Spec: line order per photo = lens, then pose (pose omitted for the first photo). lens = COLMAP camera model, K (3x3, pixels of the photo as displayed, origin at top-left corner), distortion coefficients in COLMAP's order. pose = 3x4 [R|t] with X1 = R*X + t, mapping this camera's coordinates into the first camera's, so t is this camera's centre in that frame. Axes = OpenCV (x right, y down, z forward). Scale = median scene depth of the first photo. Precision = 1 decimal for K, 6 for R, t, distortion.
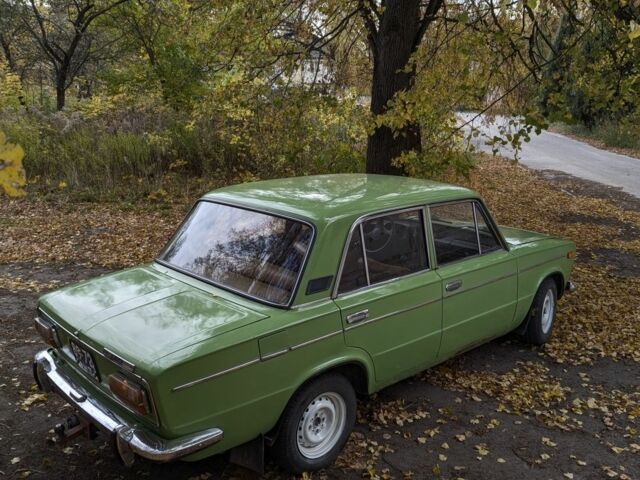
lens RADIAL K [[622.2, 0, 320.0], [0, 622.2, 240.0], [0, 0, 1]] dist [0.005759, 0.014014]
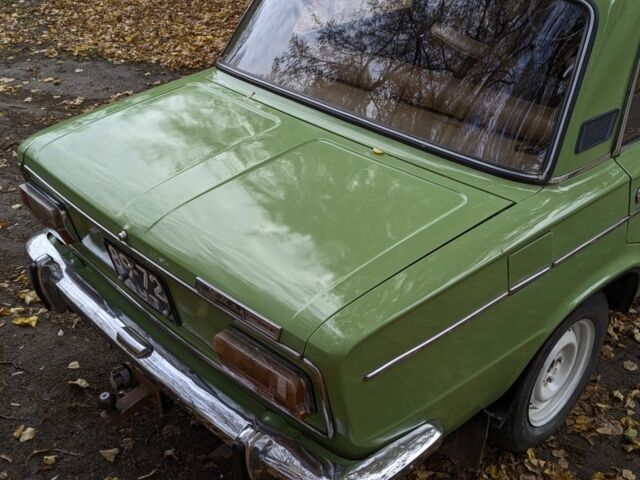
lens RADIAL K [[719.1, 0, 320.0], [0, 719.1, 240.0], [0, 0, 1]] dist [0.063893, -0.008169]
pose [[0.999574, -0.015284, 0.024859, -0.232300], [0.006649, 0.948751, 0.315956, -0.029509], [-0.028414, -0.315656, 0.948448, 0.413526]]
